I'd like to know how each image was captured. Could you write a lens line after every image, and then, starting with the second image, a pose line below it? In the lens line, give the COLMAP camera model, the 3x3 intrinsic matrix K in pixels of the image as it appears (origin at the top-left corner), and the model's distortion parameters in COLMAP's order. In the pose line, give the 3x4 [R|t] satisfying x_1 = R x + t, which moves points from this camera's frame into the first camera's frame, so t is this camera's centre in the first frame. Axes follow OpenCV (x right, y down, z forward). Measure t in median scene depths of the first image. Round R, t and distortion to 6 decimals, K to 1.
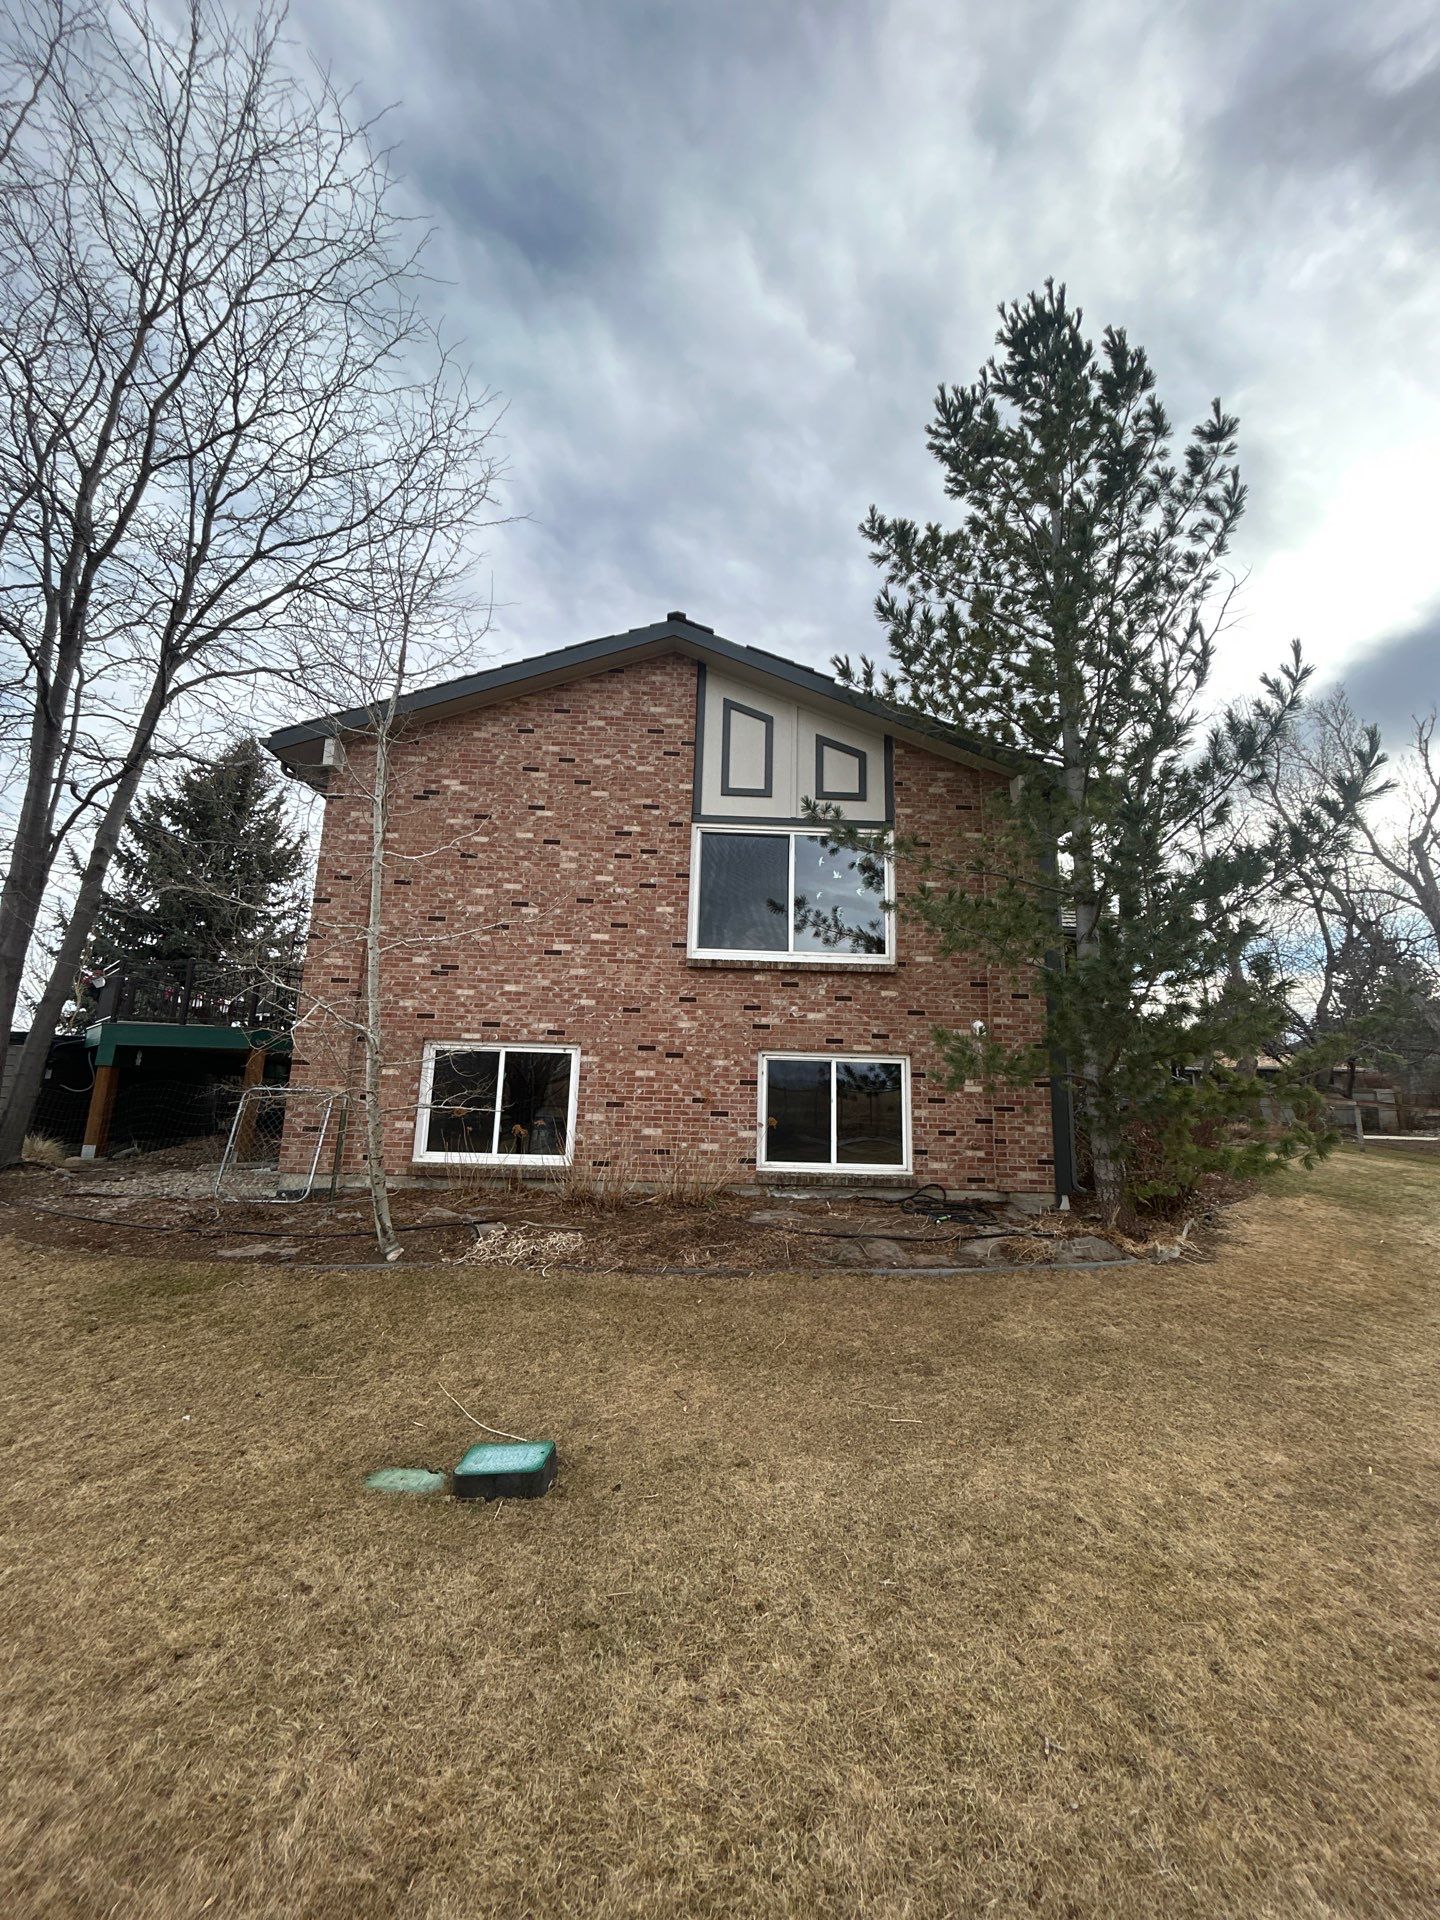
lens RADIAL K [[778.1, 0, 716.3], [0, 778.1, 956.9], [0, 0, 1]] dist [-0.002679, 0.000569]
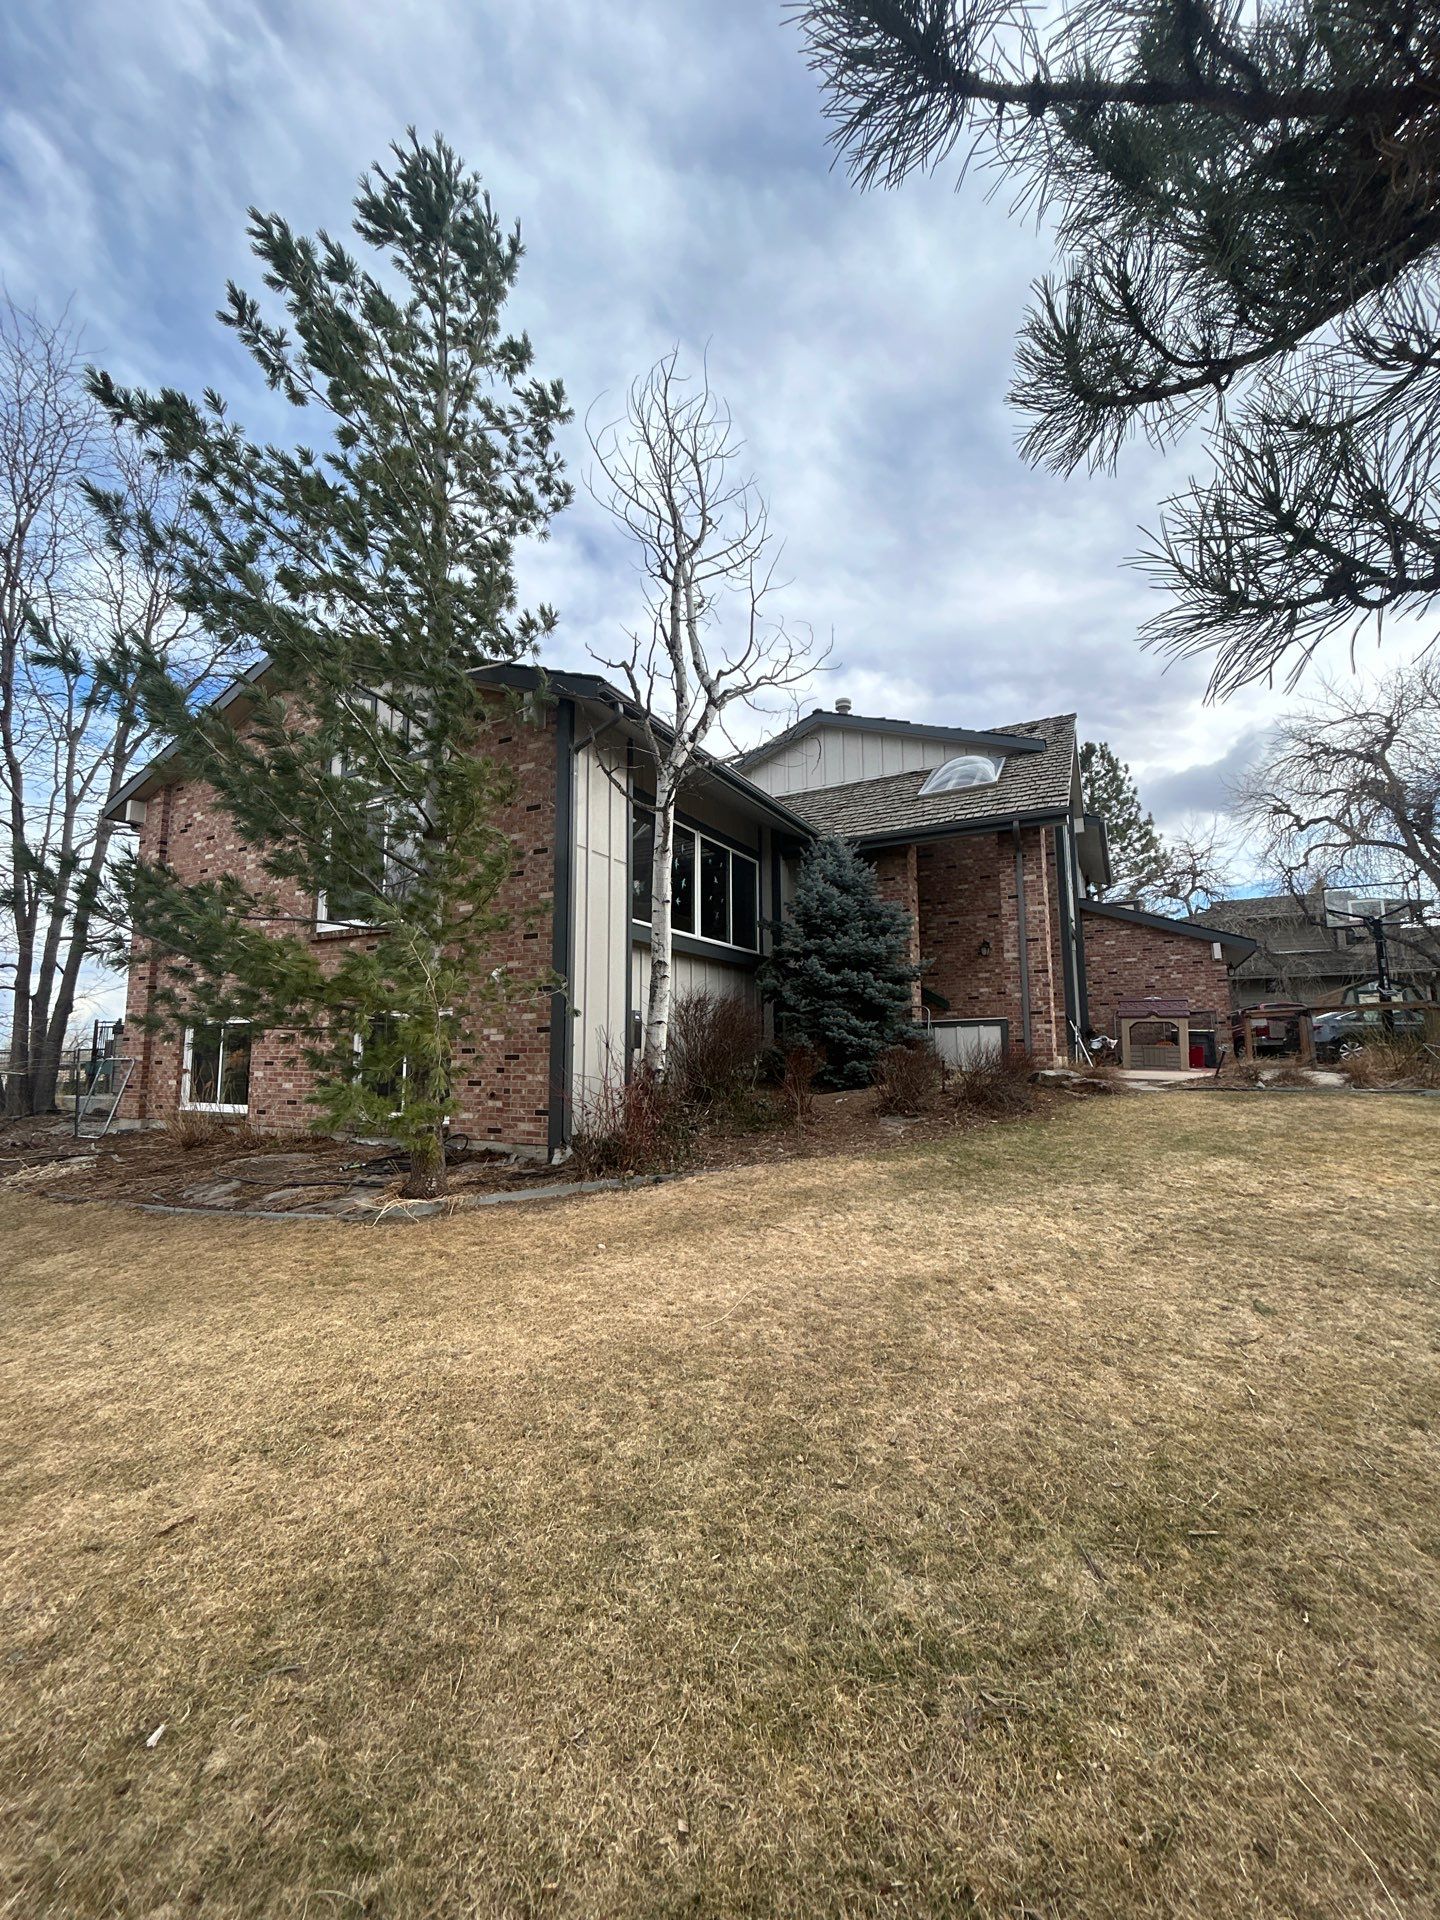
lens RADIAL K [[781.3, 0, 724.6], [0, 781.3, 956.2], [0, 0, 1]] dist [0.001469, -0.001093]
pose [[0.864770, -0.093360, -0.493412, 1.057970], [0.126765, 0.991329, 0.034600, 0.072166], [0.485904, -0.092469, 0.869107, 0.304690]]
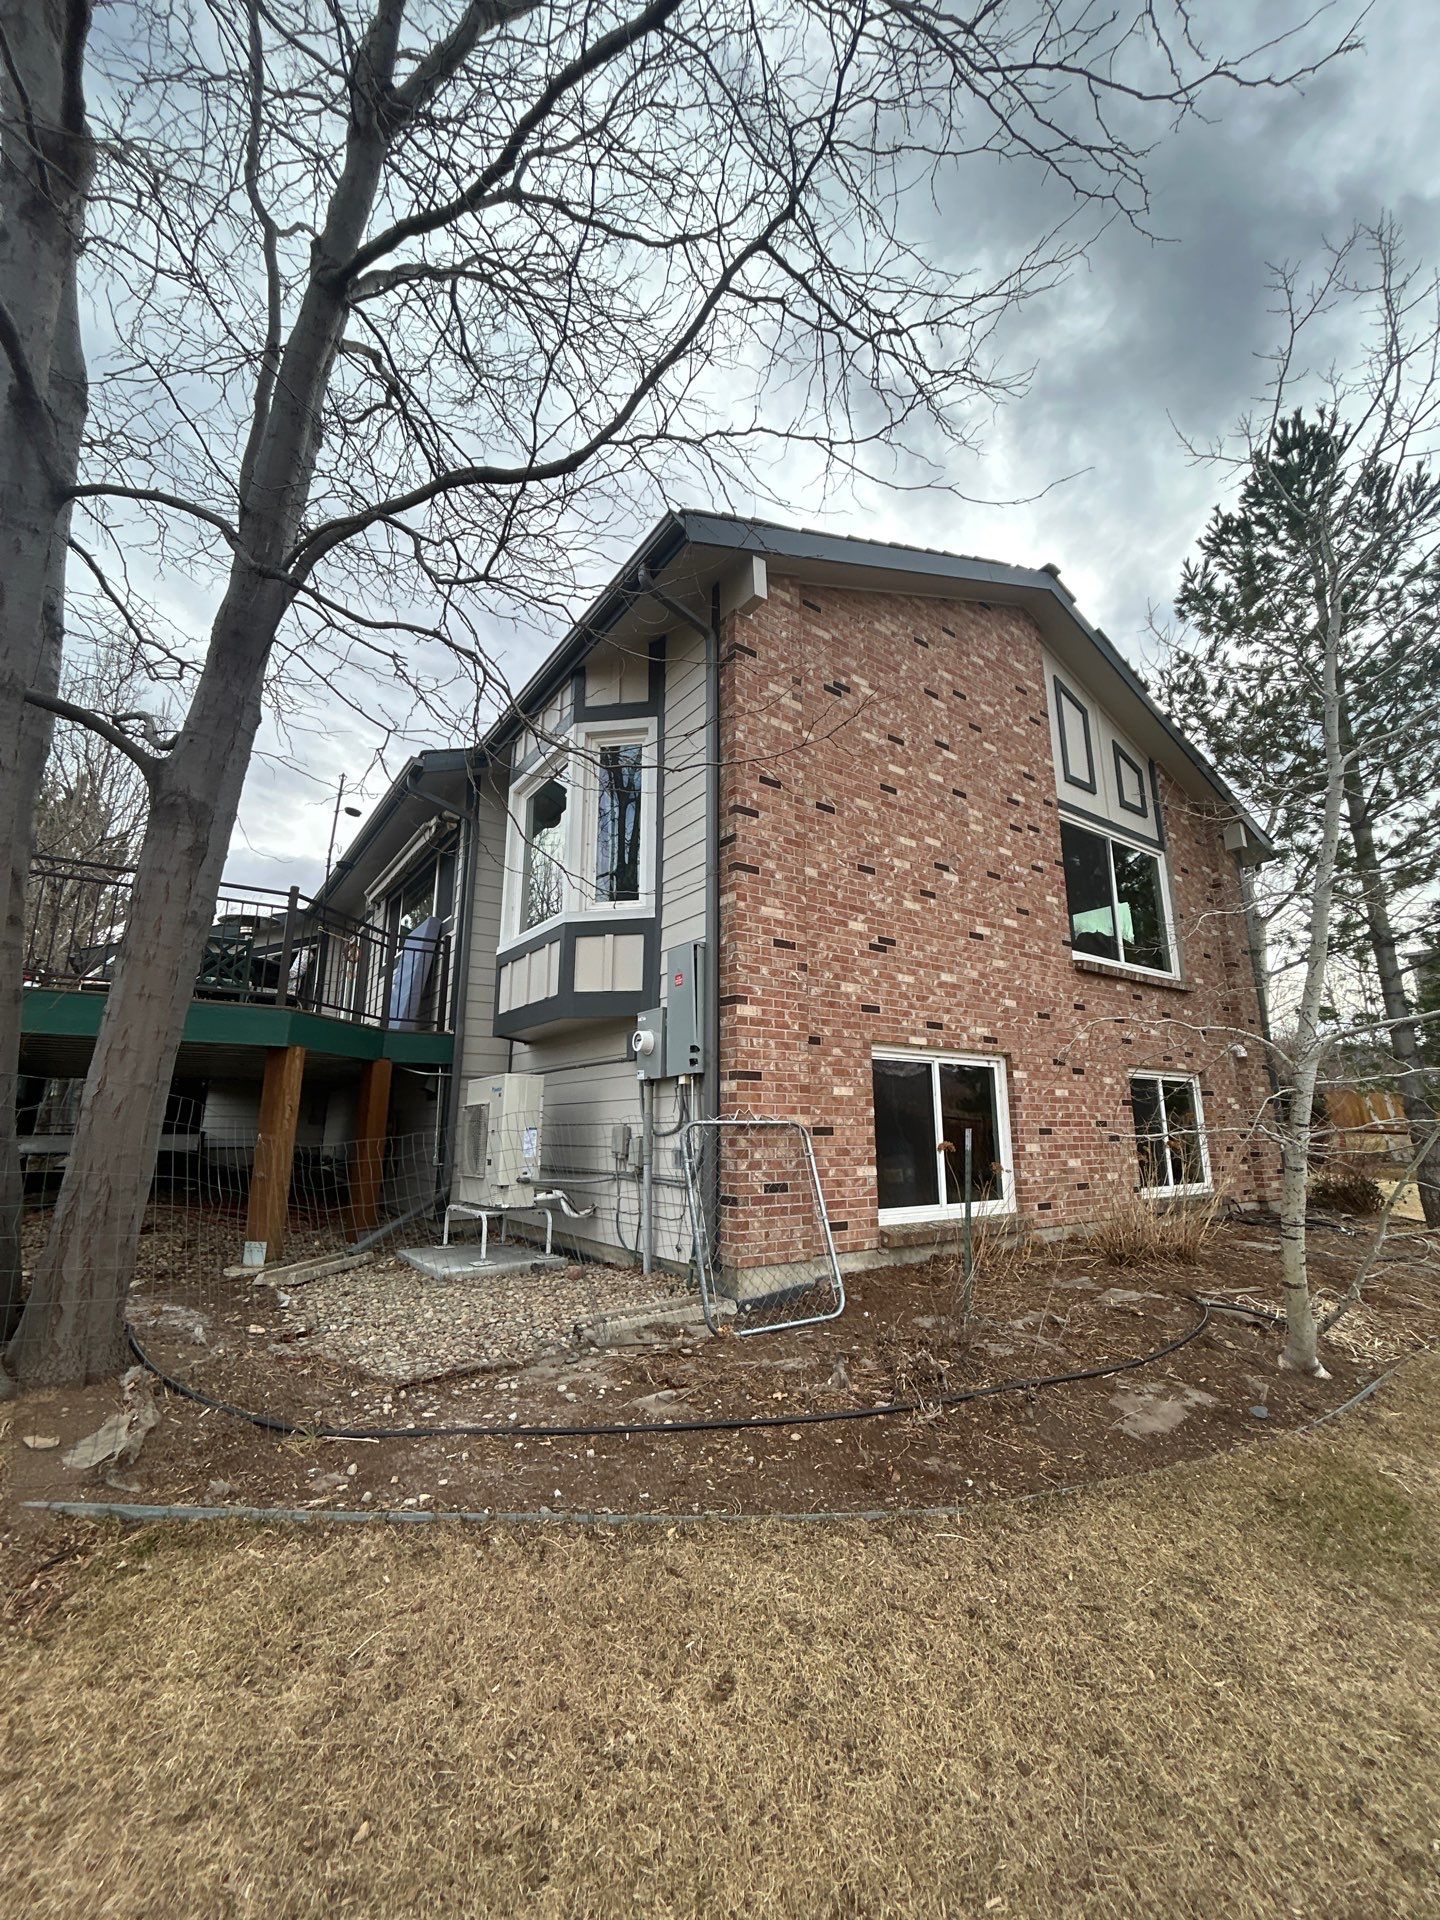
lens RADIAL K [[778.1, 0, 716.3], [0, 778.1, 956.9], [0, 0, 1]] dist [-0.002679, 0.000569]
pose [[0.833561, 0.092747, 0.544586, -0.853678], [-0.083515, 0.995632, -0.041733, 0.069577], [-0.546078, -0.010694, 0.837666, 0.499490]]
